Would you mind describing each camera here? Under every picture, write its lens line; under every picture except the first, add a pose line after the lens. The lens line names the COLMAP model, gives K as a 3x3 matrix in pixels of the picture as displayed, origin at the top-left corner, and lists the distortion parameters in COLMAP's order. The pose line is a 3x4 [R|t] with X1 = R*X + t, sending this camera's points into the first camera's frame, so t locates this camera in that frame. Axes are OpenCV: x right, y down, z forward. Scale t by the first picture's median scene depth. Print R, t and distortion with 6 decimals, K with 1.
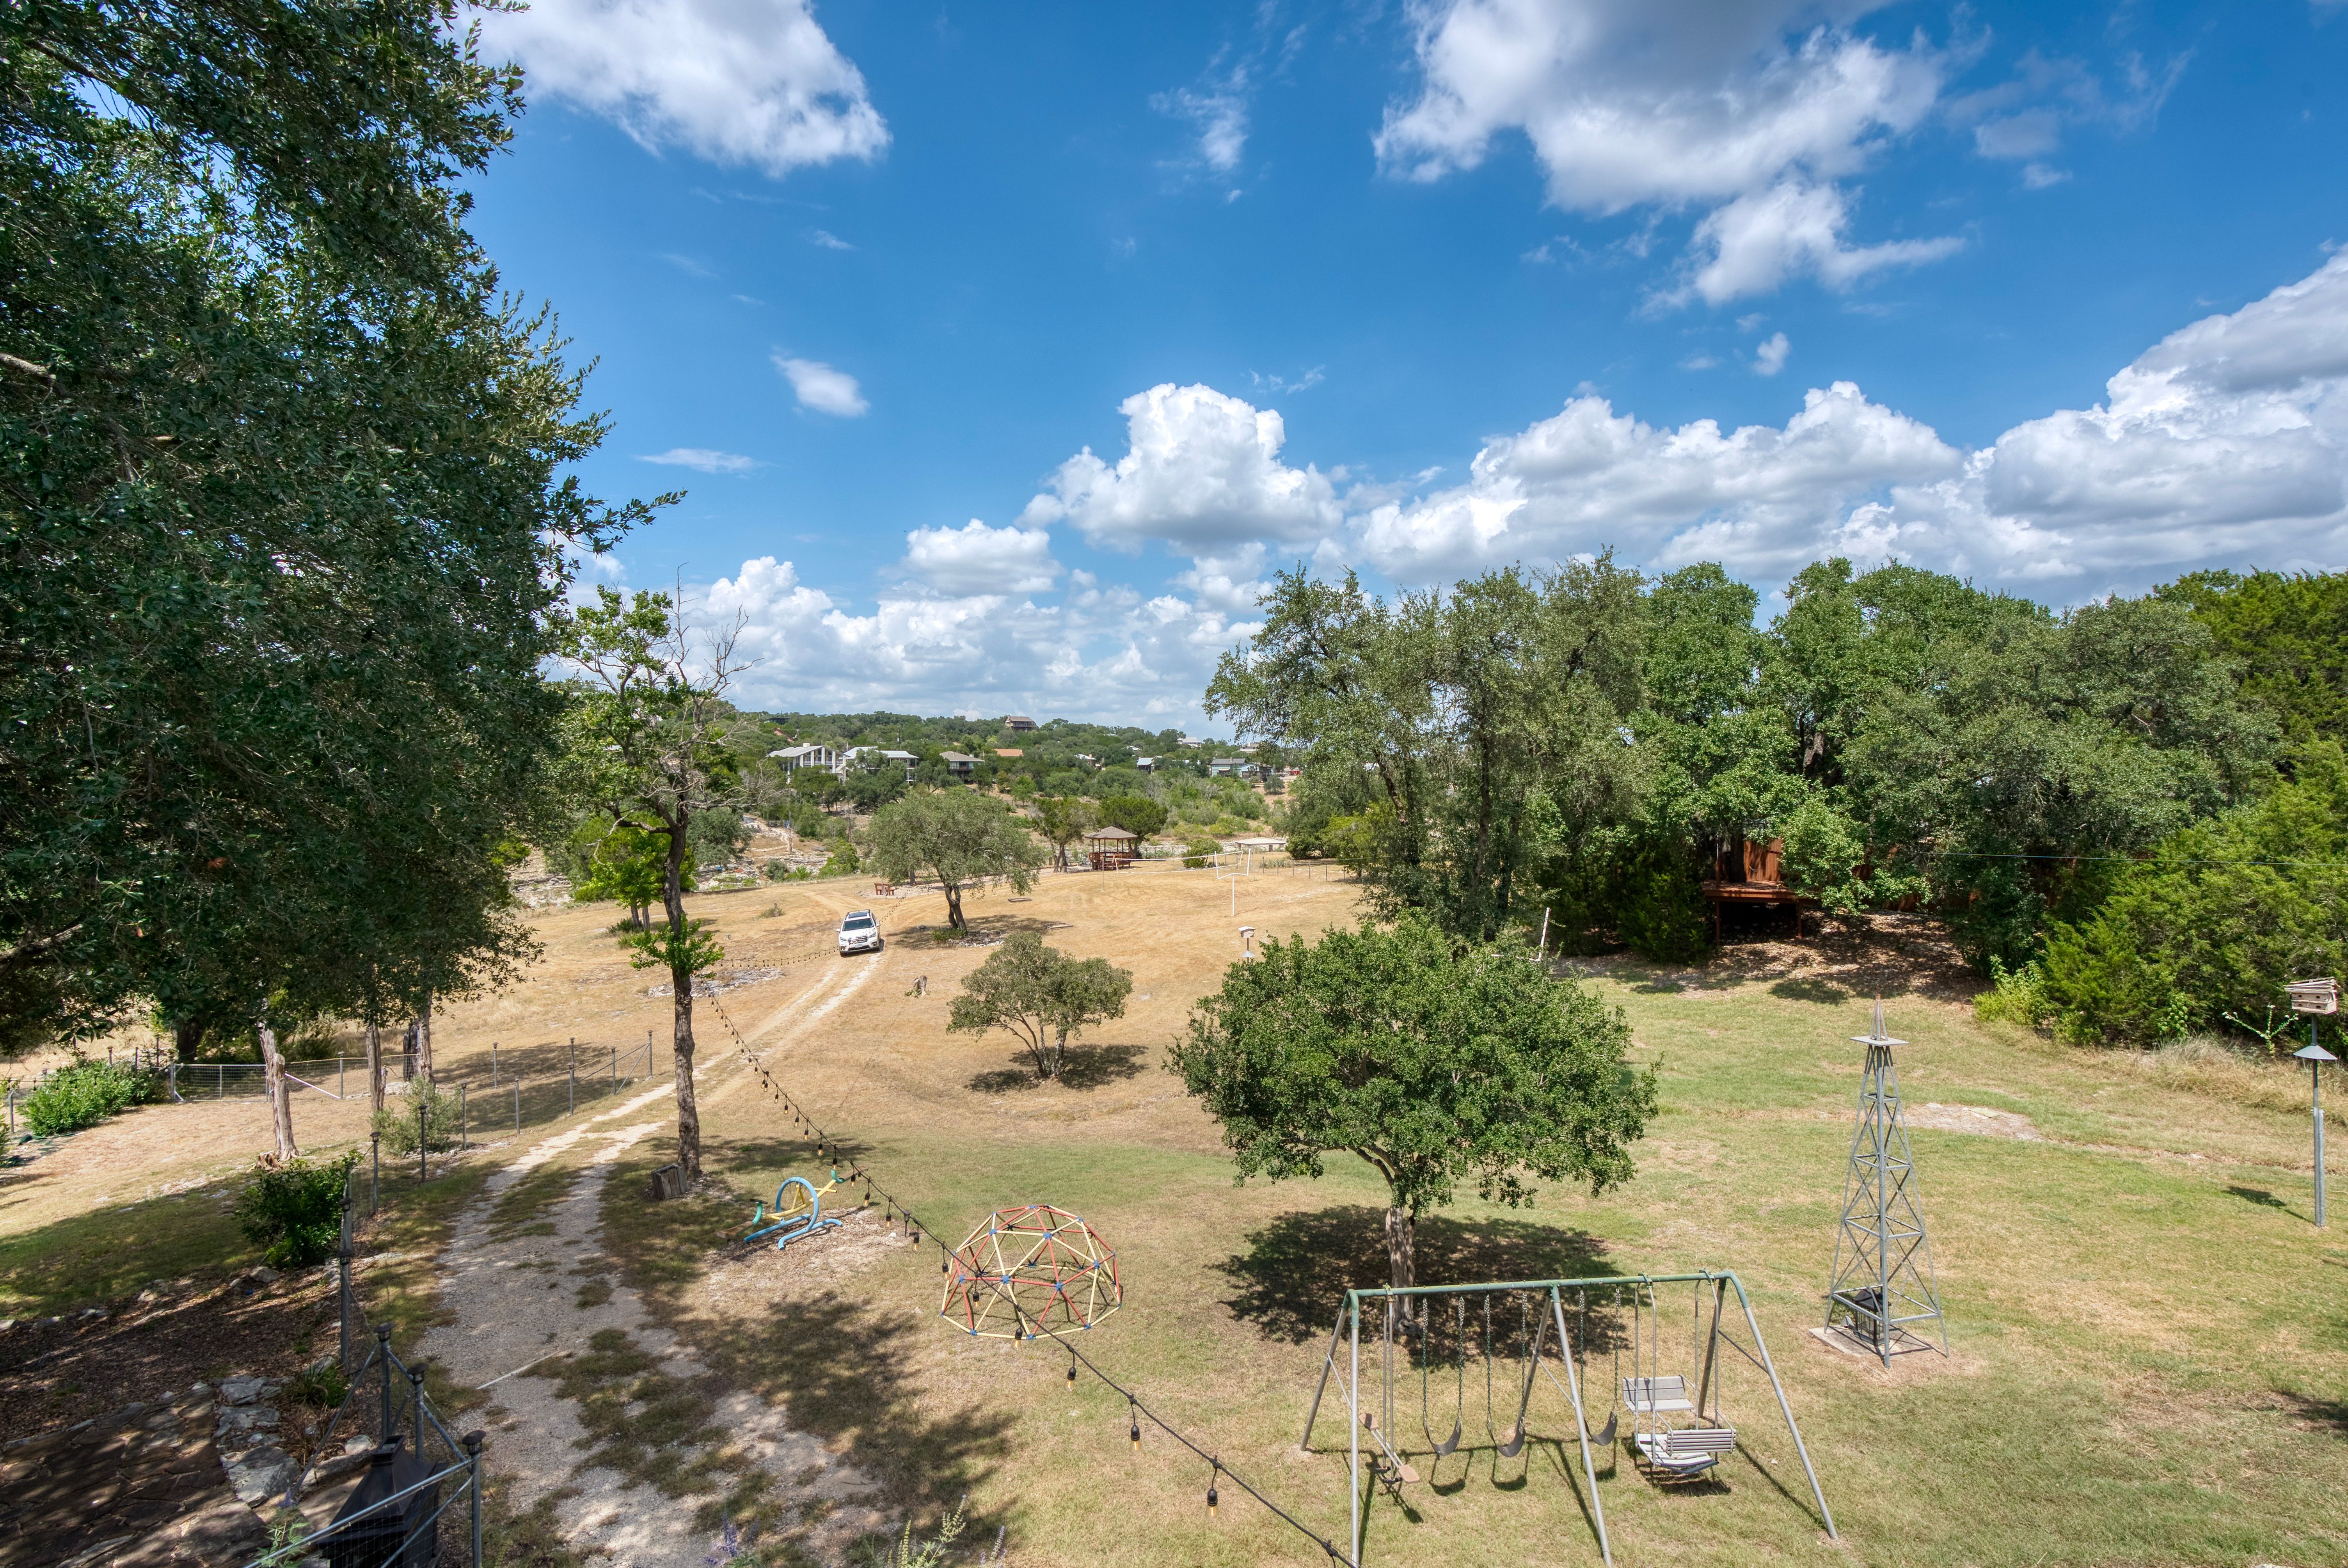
lens RADIAL K [[1066.6, 0, 1184.5], [0, 1066.6, 778.1], [0, 0, 1]] dist [-0.001494, -0.000279]
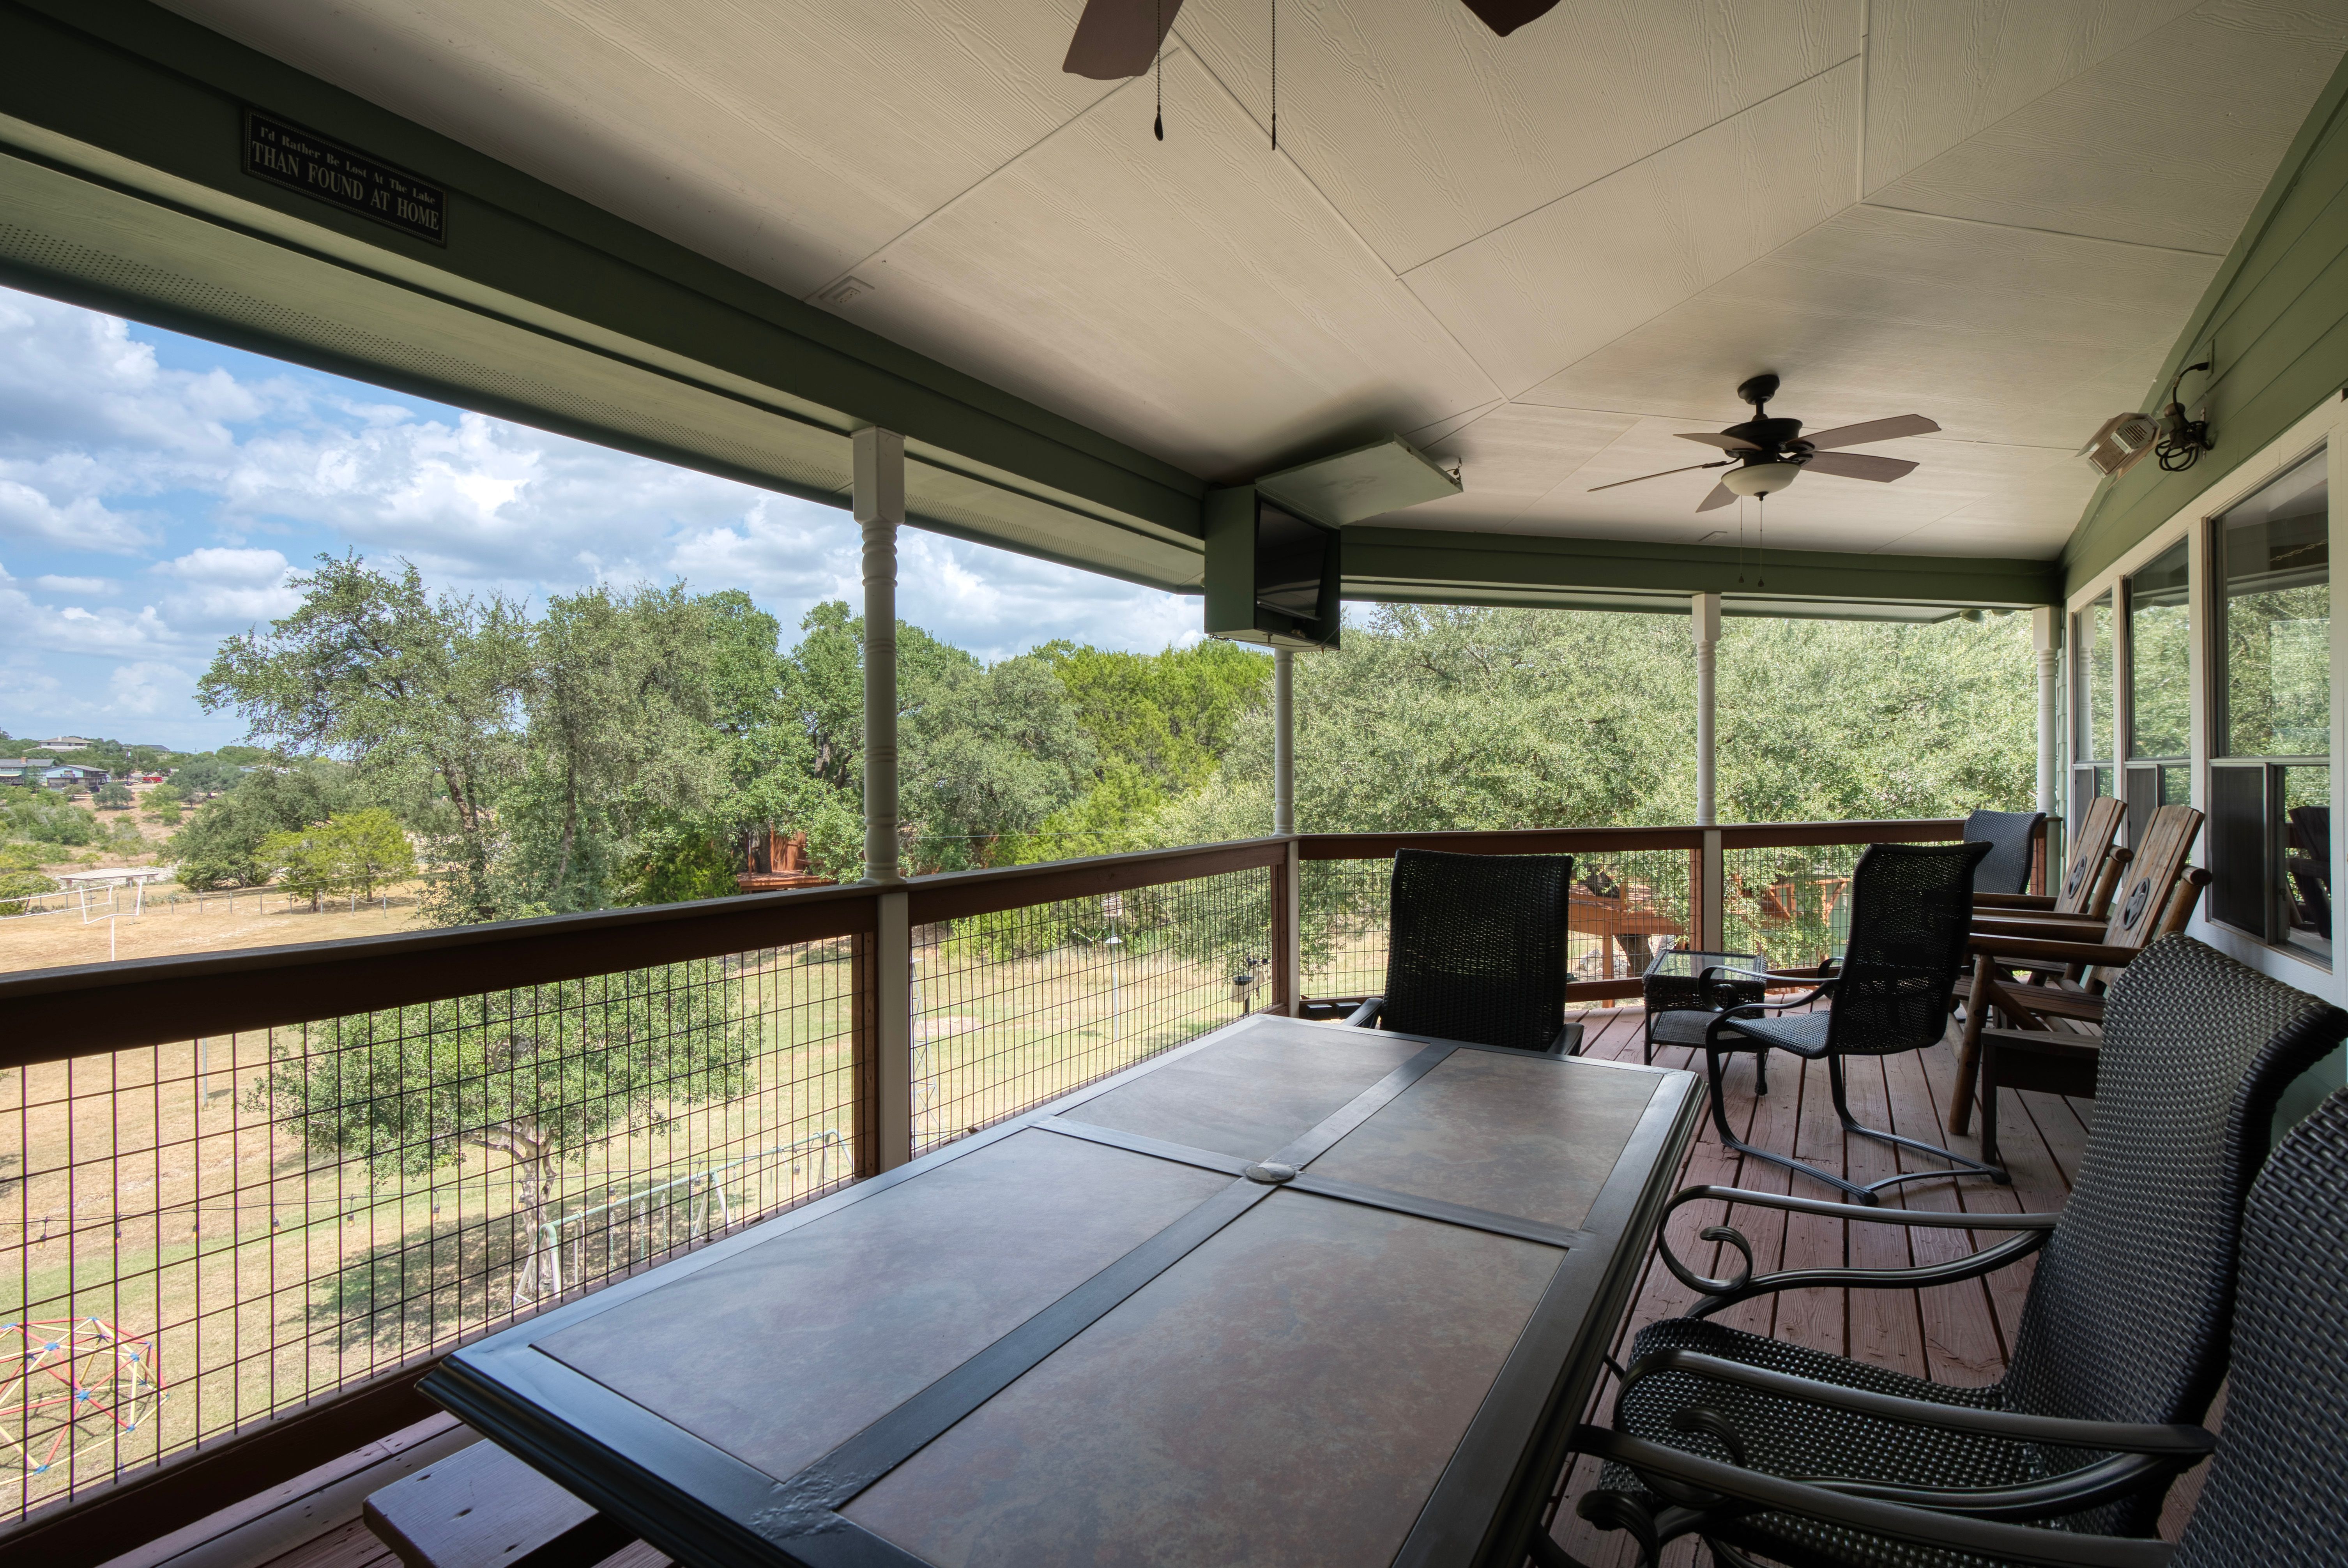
lens RADIAL K [[1064.7, 0, 1171.1], [0, 1064.7, 780.7], [0, 0, 1]] dist [-0.000399, 0.000752]
pose [[0.641843, -0.003586, 0.766828, -0.101509], [0.006047, 0.999982, -0.000386, 0.001556], [-0.766812, 0.004885, 0.641853, -0.090062]]
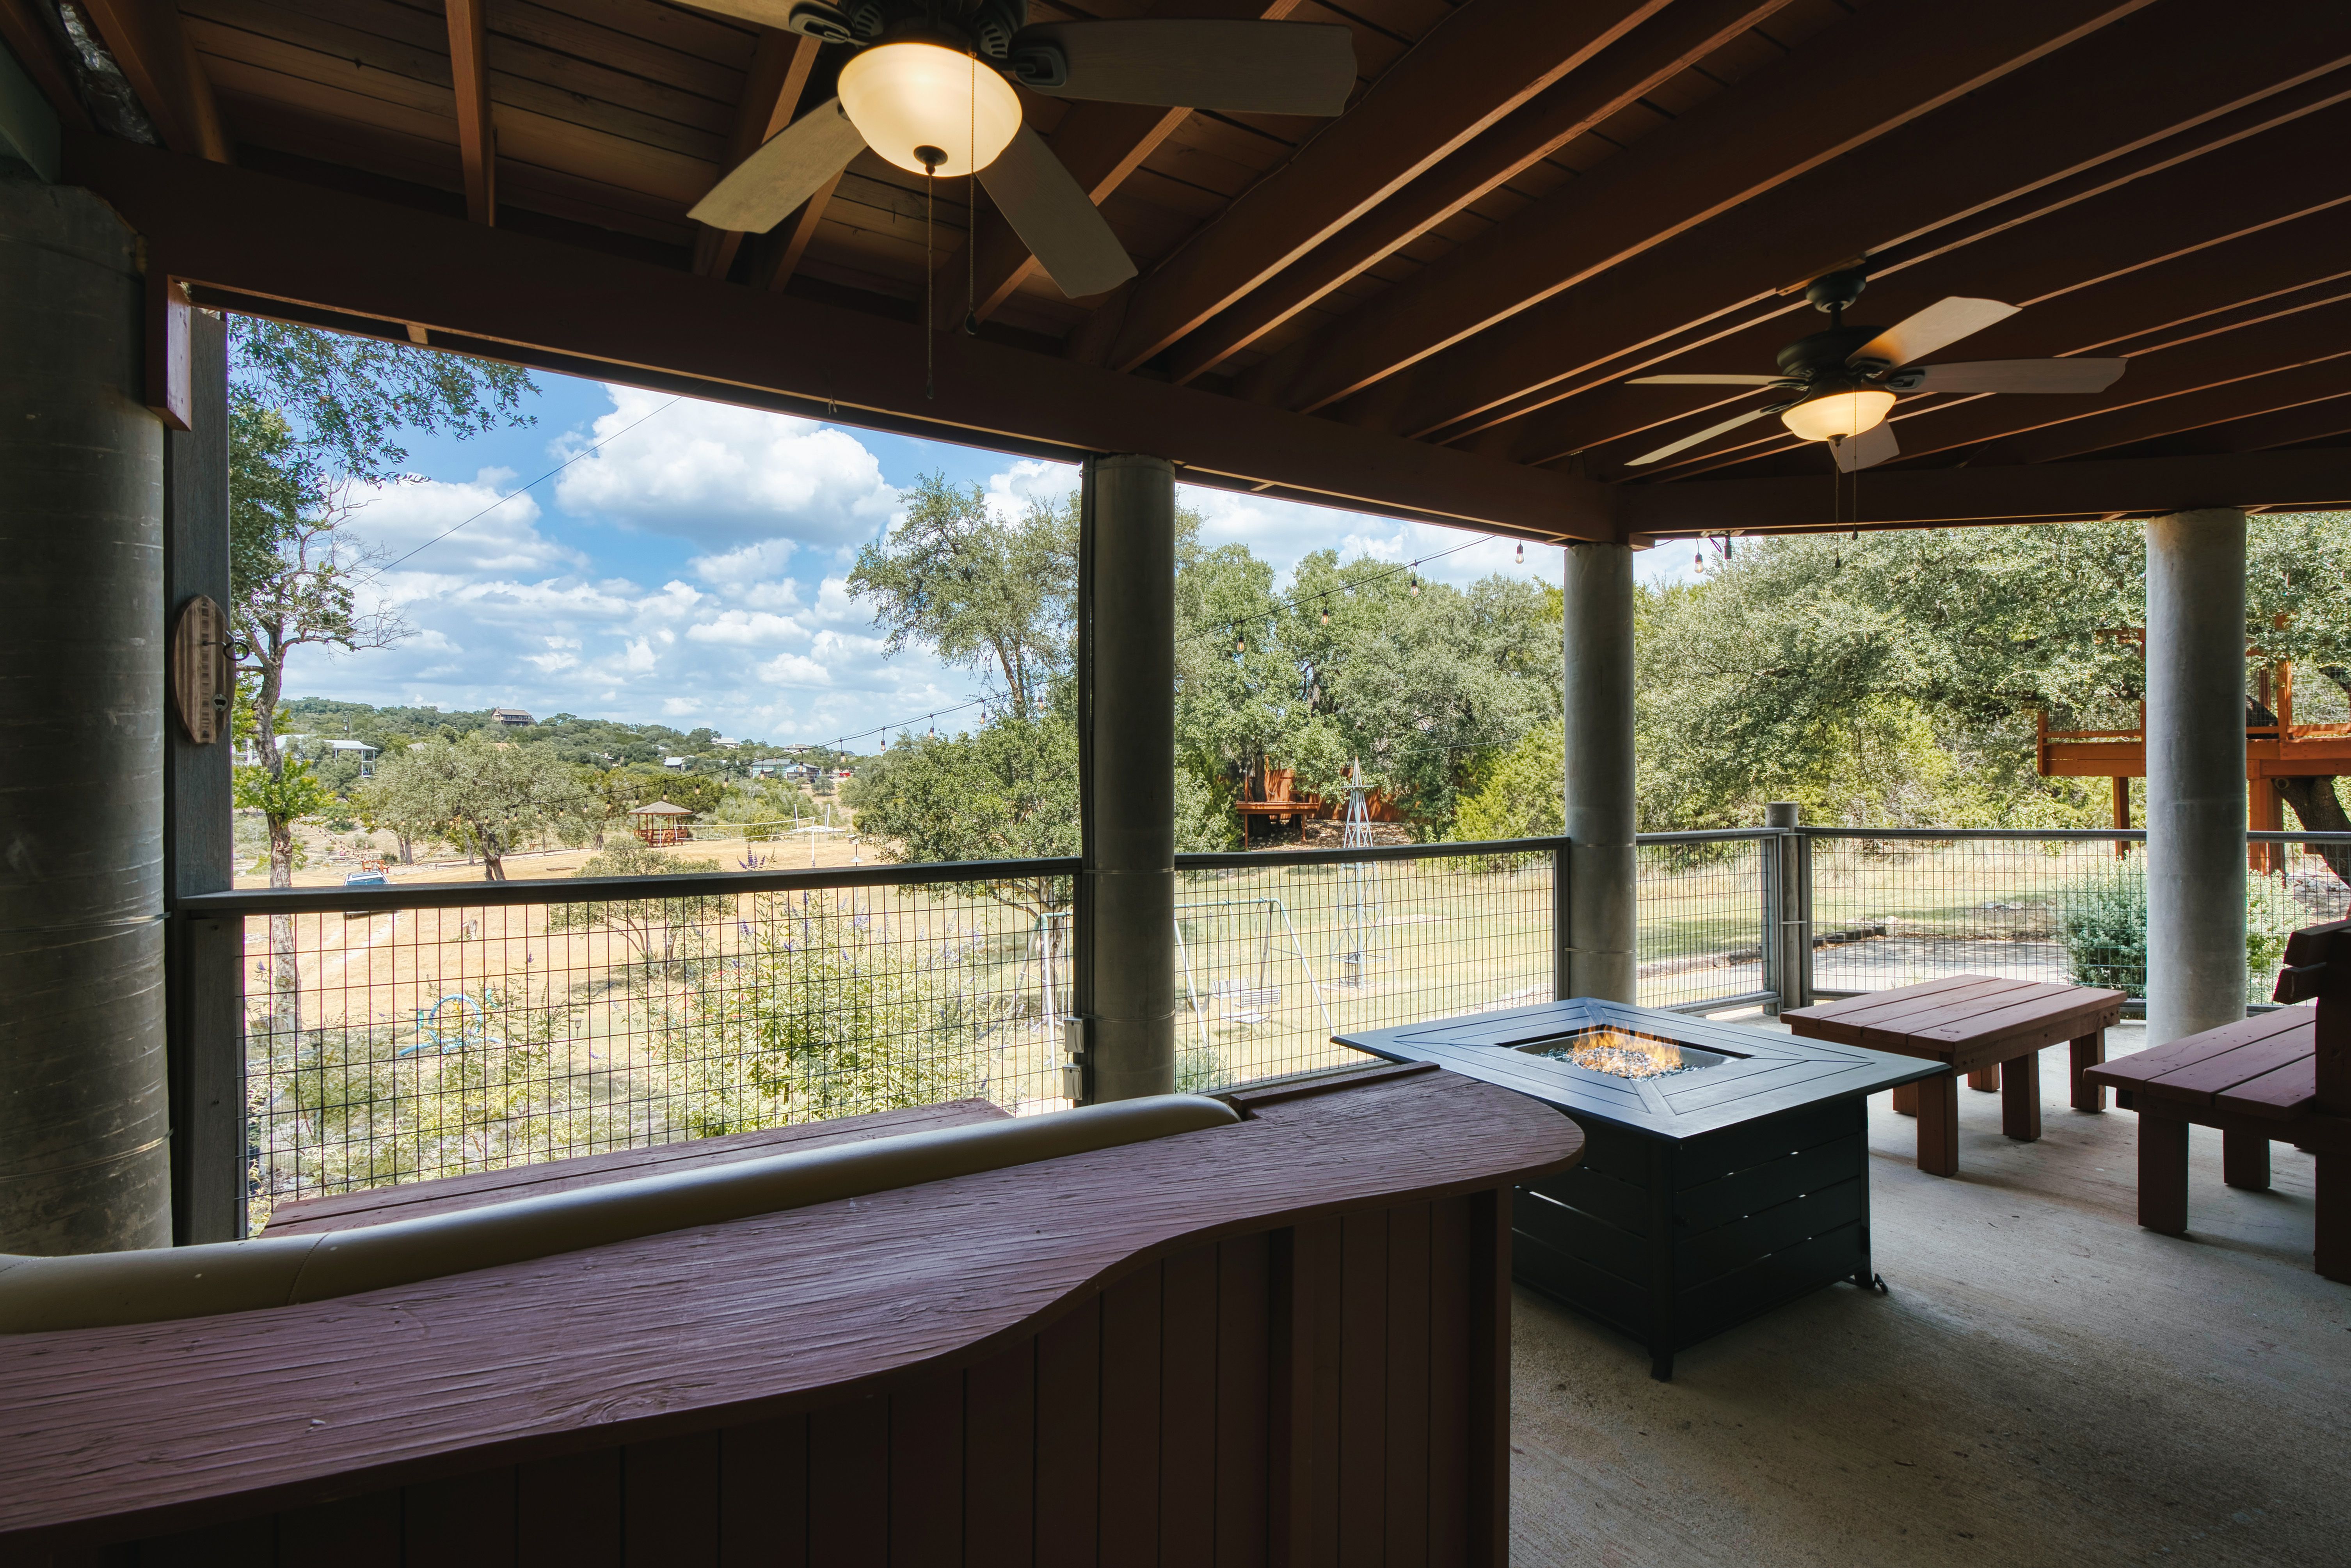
lens RADIAL K [[1065.1, 0, 1182.7], [0, 1065.1, 786.6], [0, 0, 1]] dist [-0.003239, -0.000064]
pose [[0.914610, 0.000906, 0.404336, -0.085267], [0.000369, 0.999995, -0.003076, 0.109588], [-0.404337, 0.002963, 0.914605, -0.128740]]
